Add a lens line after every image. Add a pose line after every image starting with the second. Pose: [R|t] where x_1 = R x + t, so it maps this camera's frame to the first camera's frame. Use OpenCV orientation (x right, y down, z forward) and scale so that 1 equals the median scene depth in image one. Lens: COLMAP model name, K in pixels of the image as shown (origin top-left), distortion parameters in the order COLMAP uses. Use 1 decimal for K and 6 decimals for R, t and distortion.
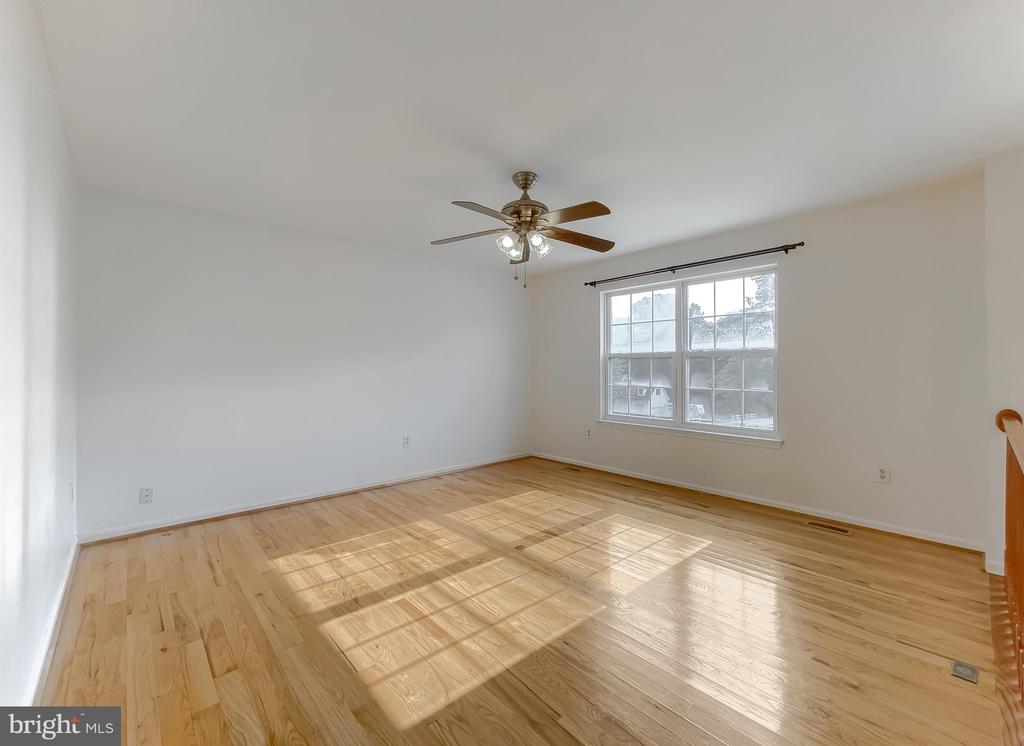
lens RADIAL K [[411.4, 0, 512.0], [0, 411.4, 373.0], [0, 0, 1]] dist [-0.004542, 0.000081]
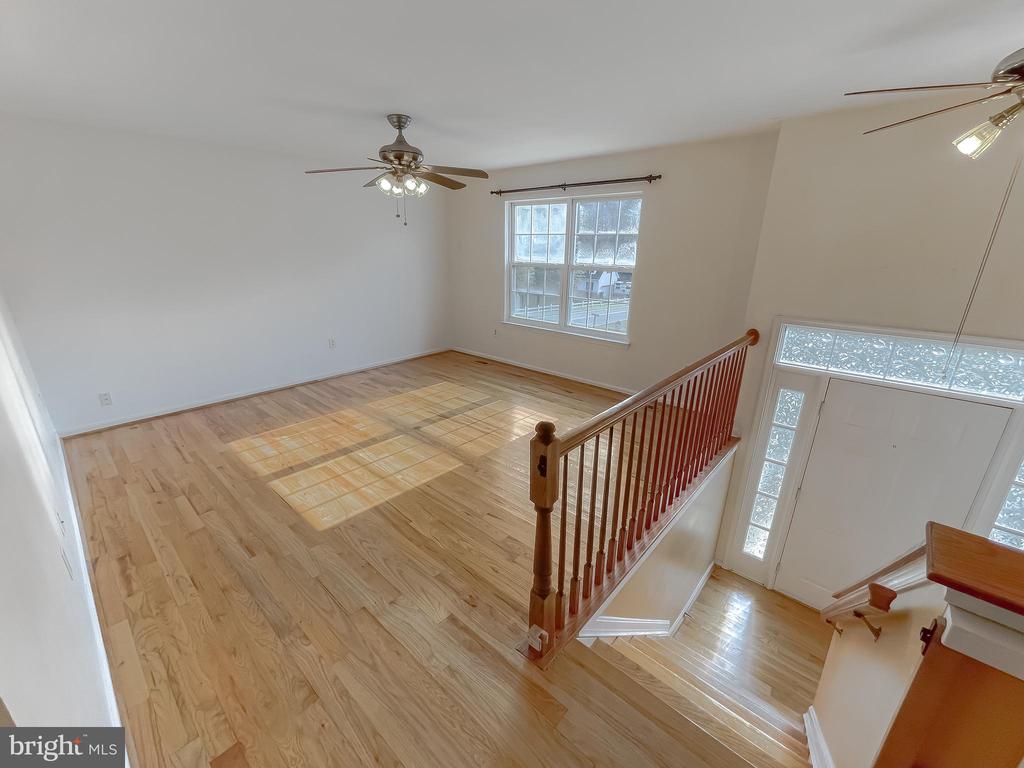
lens RADIAL K [[410.3, 0, 512.0], [0, 410.3, 384.0], [0, 0, 1]] dist [-0.000877, 0.000026]
pose [[0.994848, -0.023511, 0.098614, 0.195632], [-0.009422, 0.947082, 0.320854, -0.151161], [-0.100939, -0.320130, 0.941981, -0.265277]]
